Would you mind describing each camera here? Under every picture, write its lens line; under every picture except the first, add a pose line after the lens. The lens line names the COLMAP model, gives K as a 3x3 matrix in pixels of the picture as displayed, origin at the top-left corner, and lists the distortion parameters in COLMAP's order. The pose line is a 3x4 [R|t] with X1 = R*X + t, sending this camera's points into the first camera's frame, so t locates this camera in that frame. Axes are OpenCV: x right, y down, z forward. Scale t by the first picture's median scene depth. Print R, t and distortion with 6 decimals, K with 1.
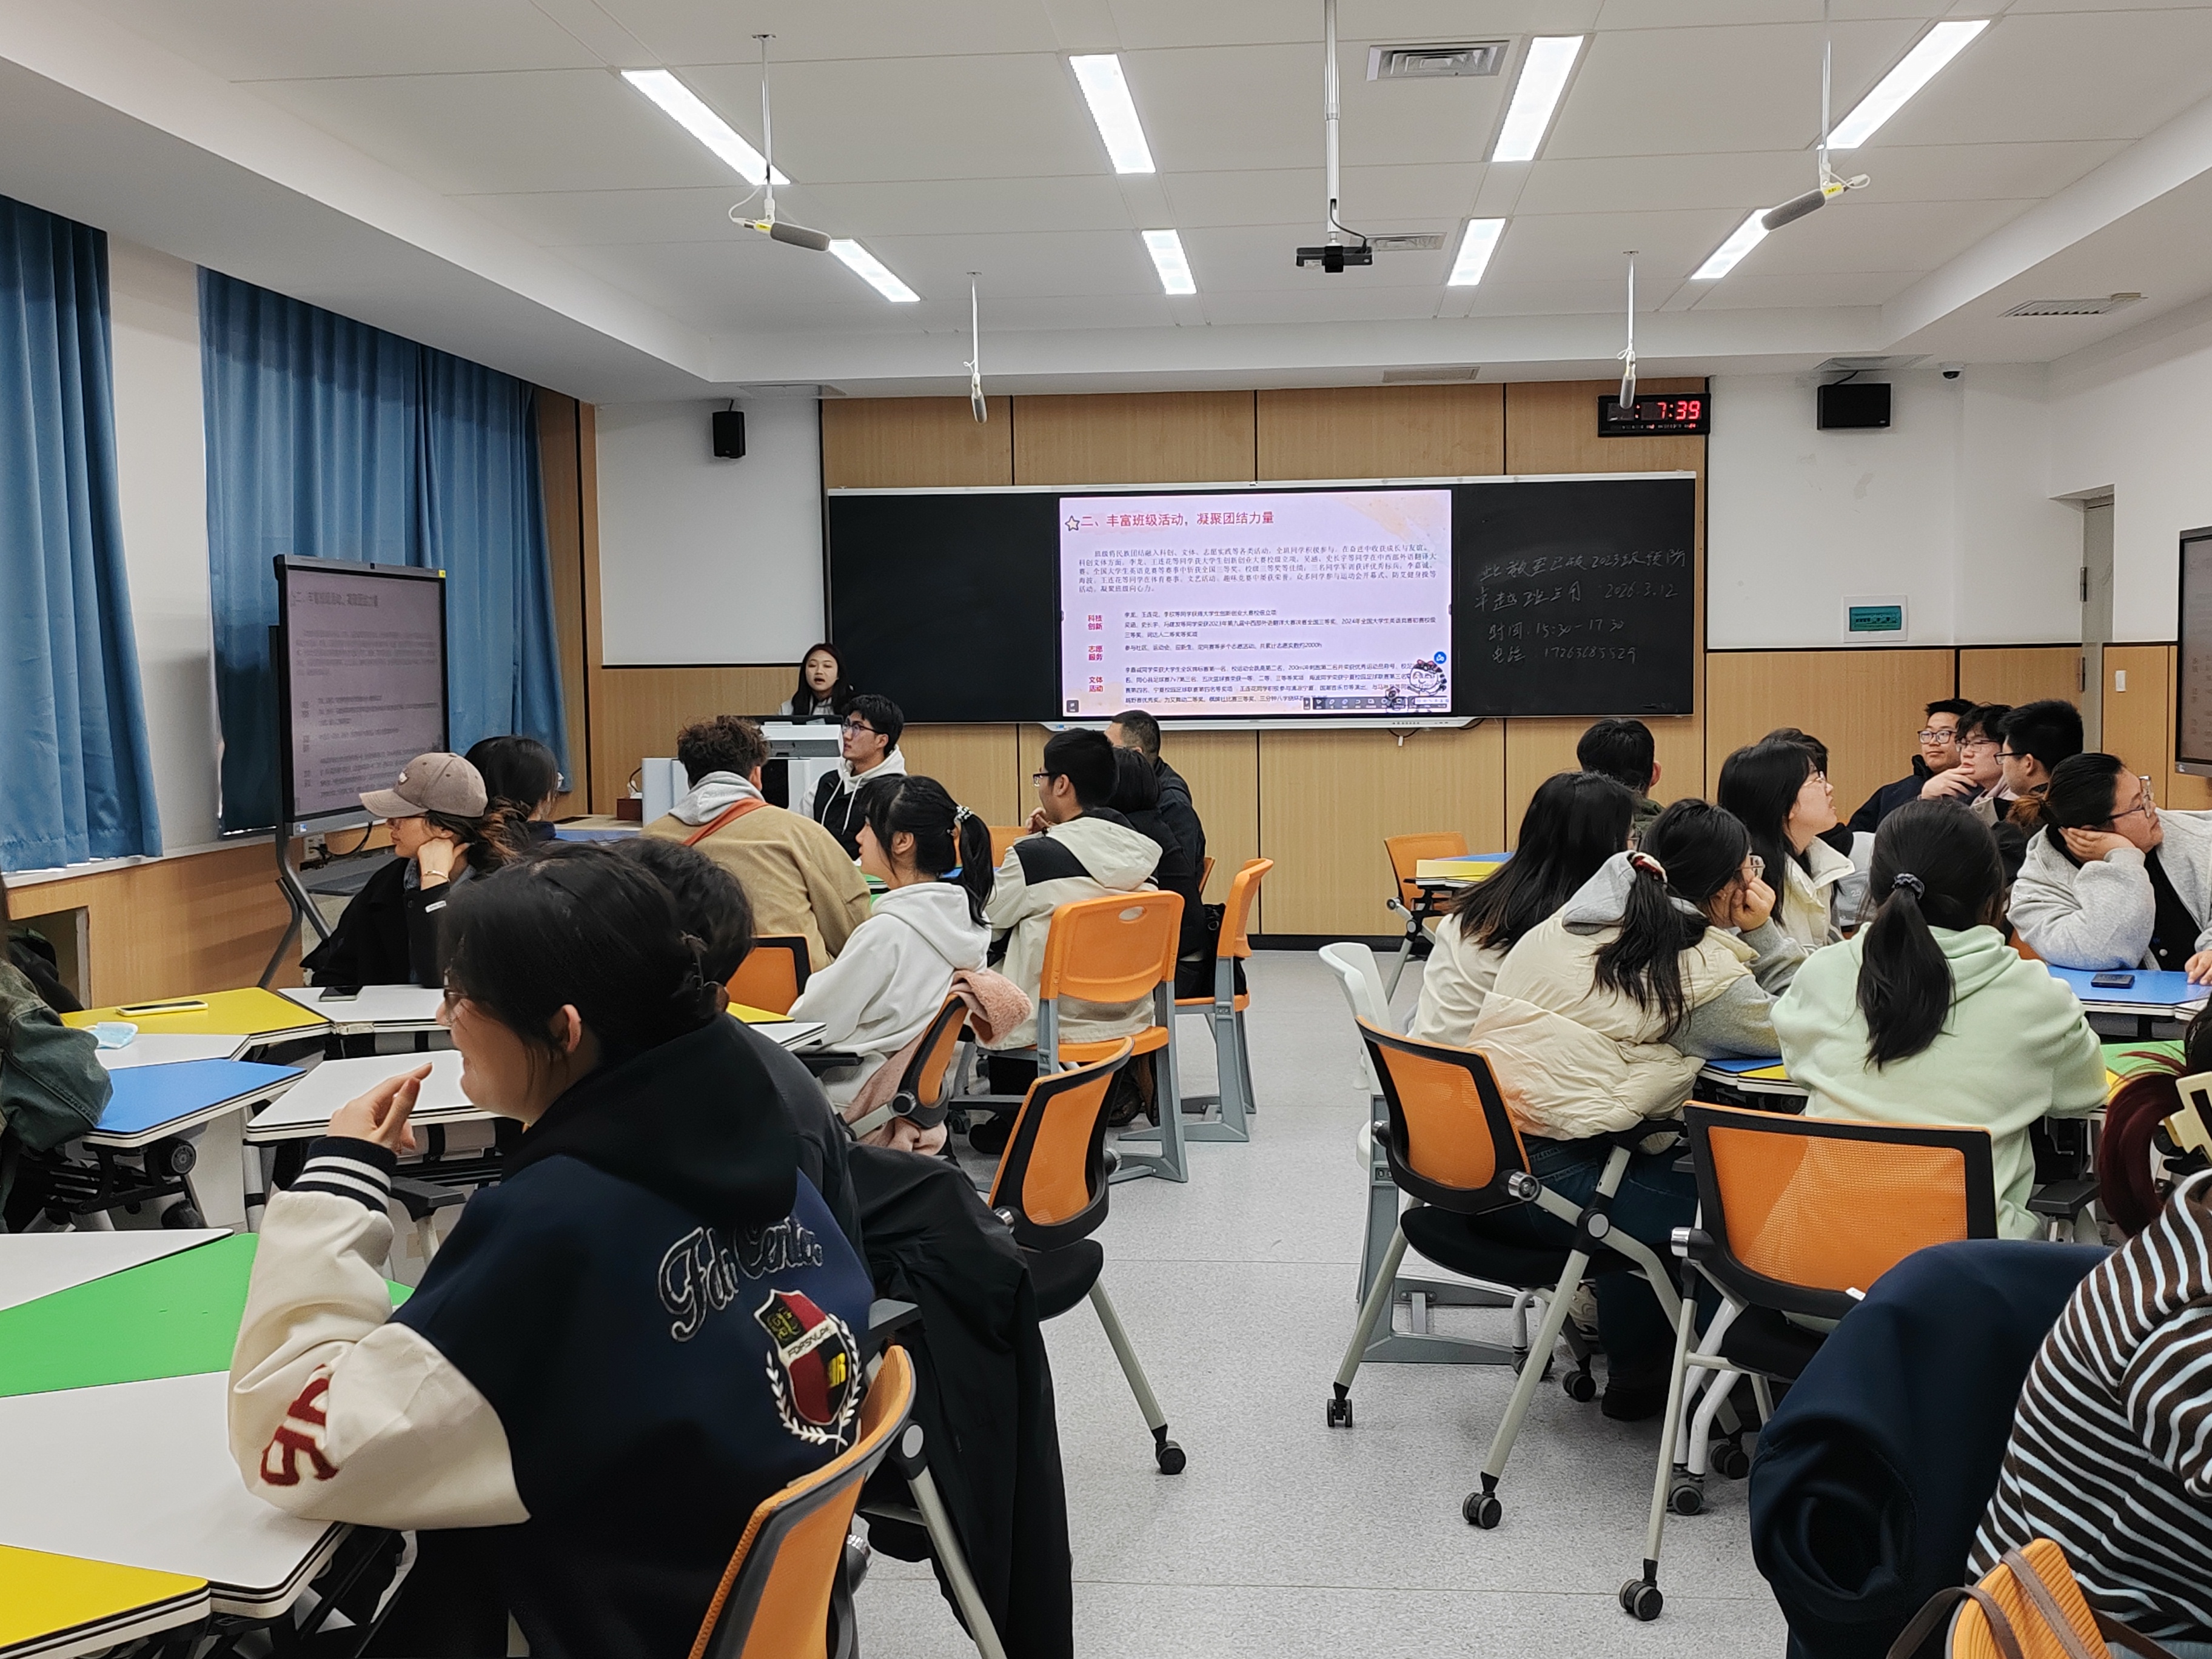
lens RADIAL K [[2514.2, 0, 1104.6], [0, 2514.2, 829.0], [0, 0, 1]] dist [-0.004630, 0.000000]
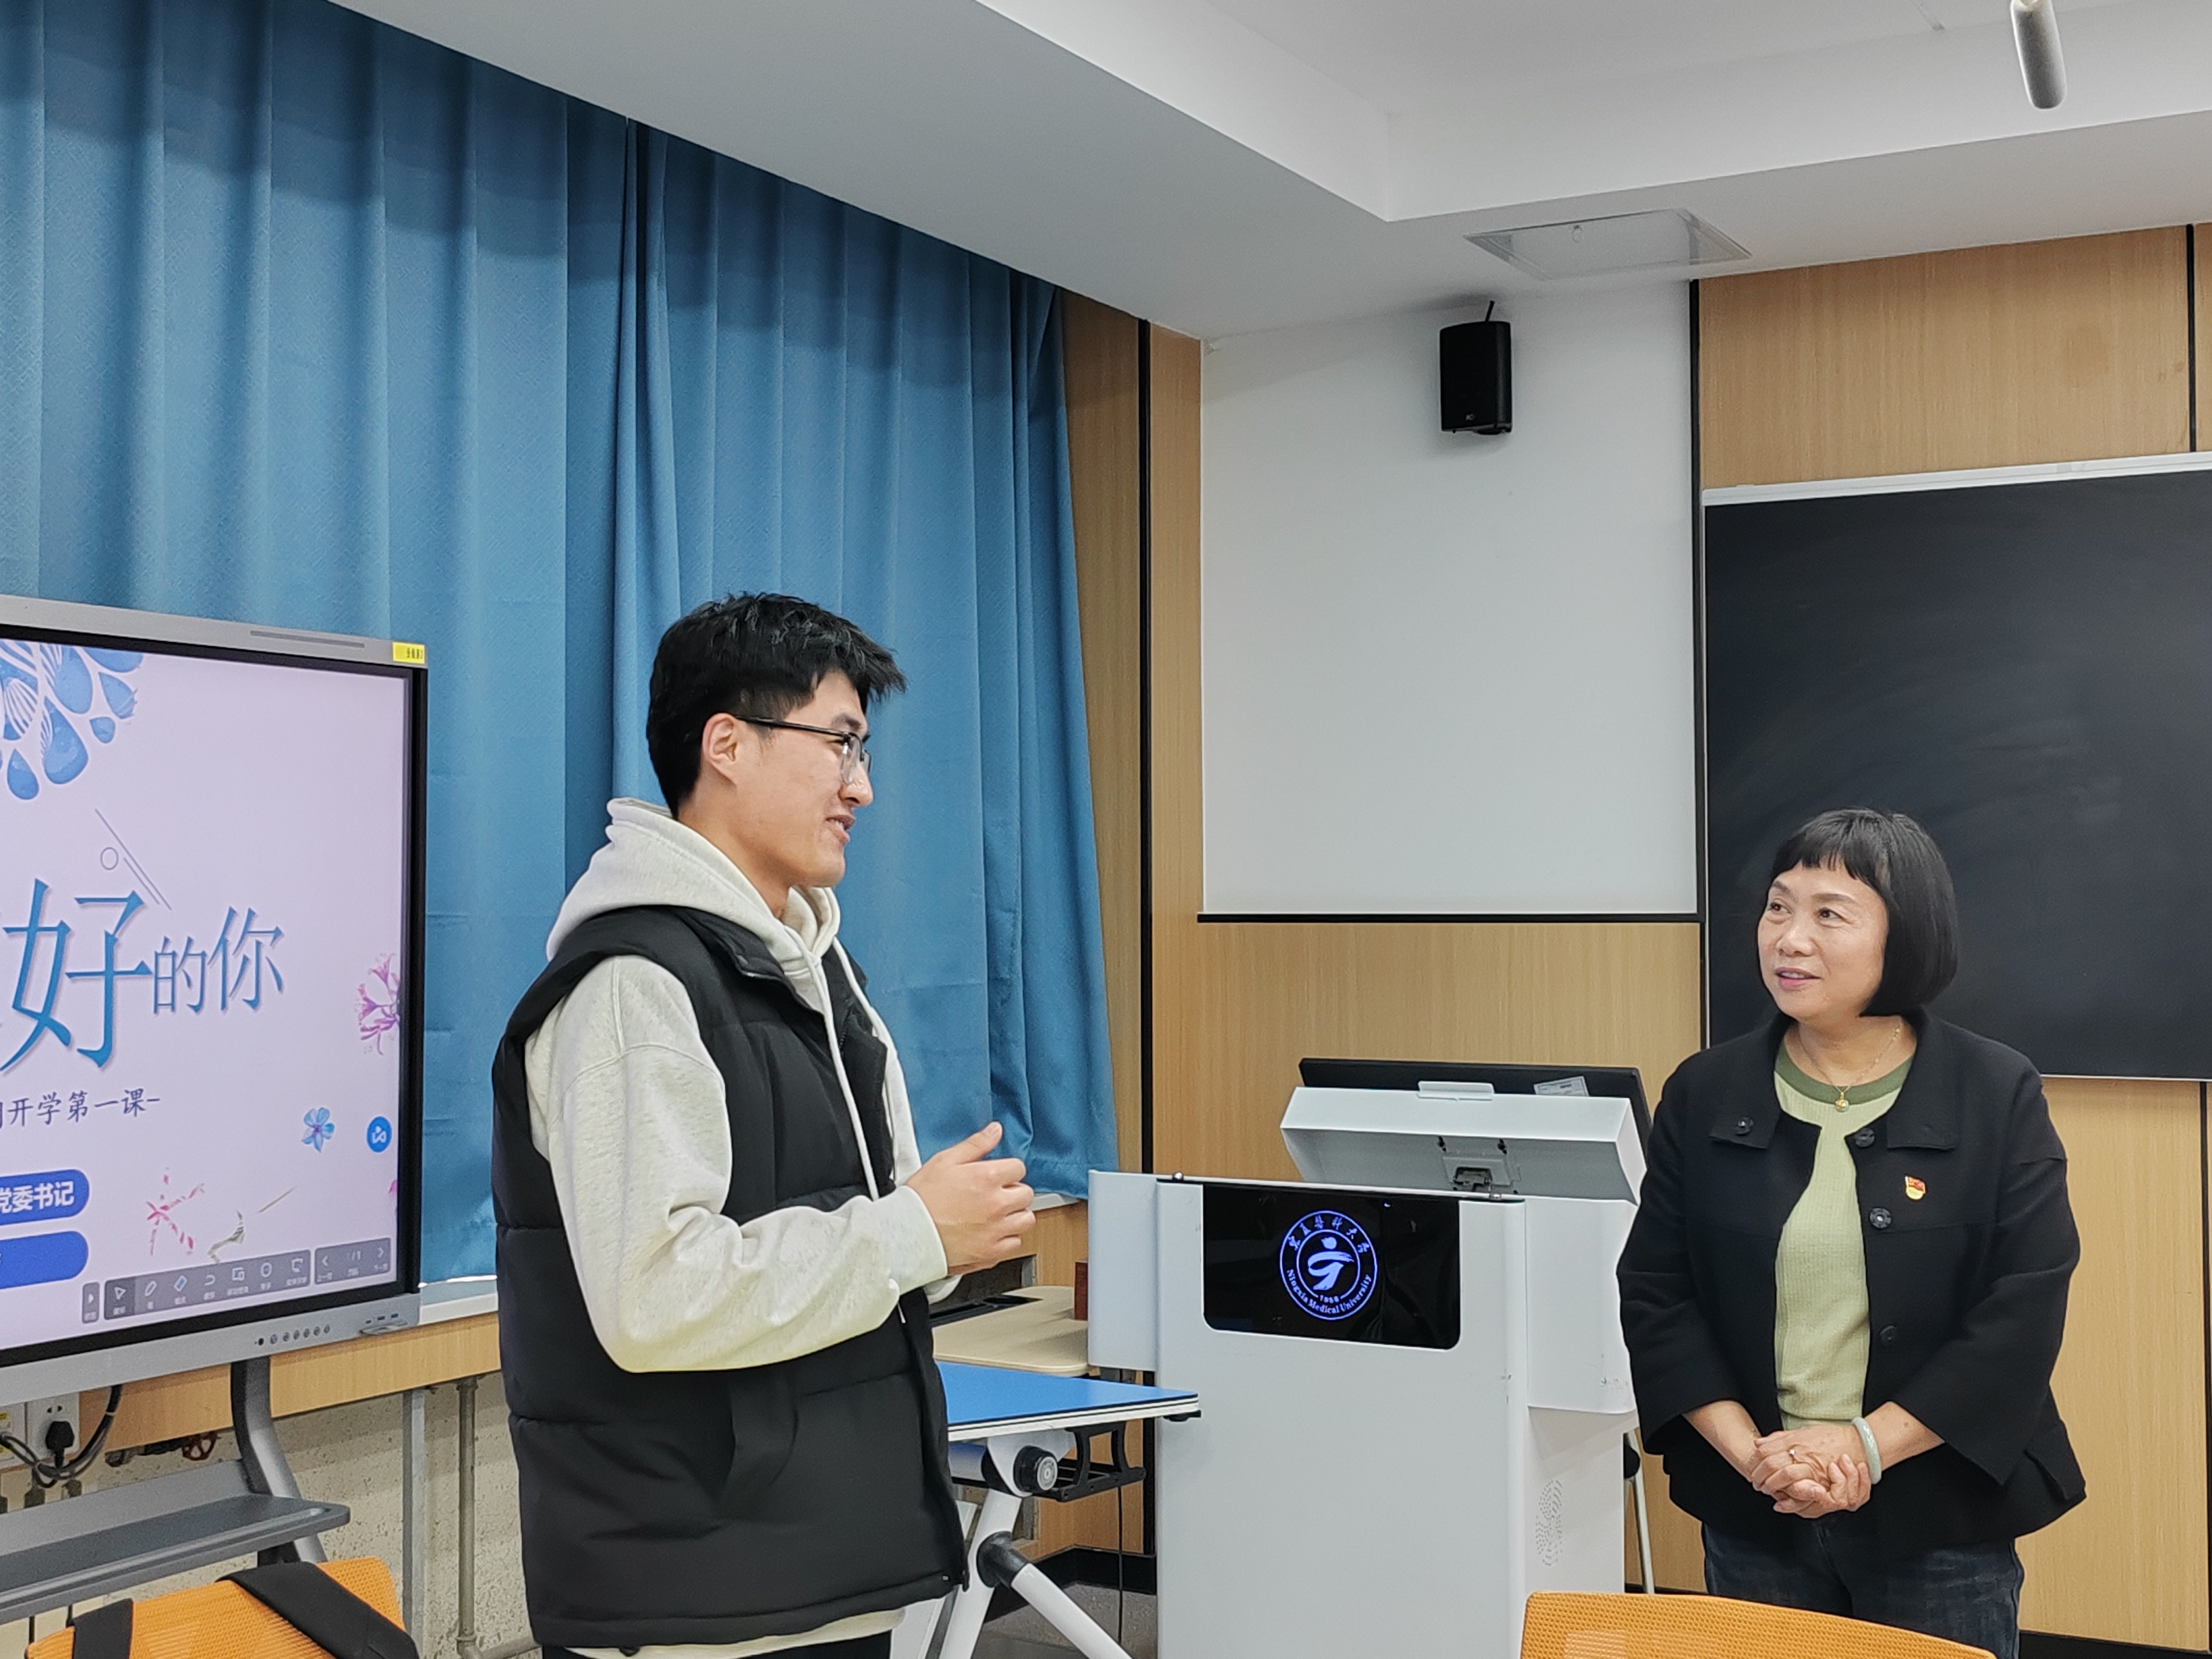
lens RADIAL K [[2841.8, 0, 1099.8], [0, 2841.8, 825.5], [0, 0, 1]] dist [0.027221, 0.000000]
pose [[0.914830, -0.005497, -0.403802, -0.013570], [-0.033272, 0.995482, -0.088930, -0.036568], [0.402466, 0.094791, 0.910514, 0.543989]]
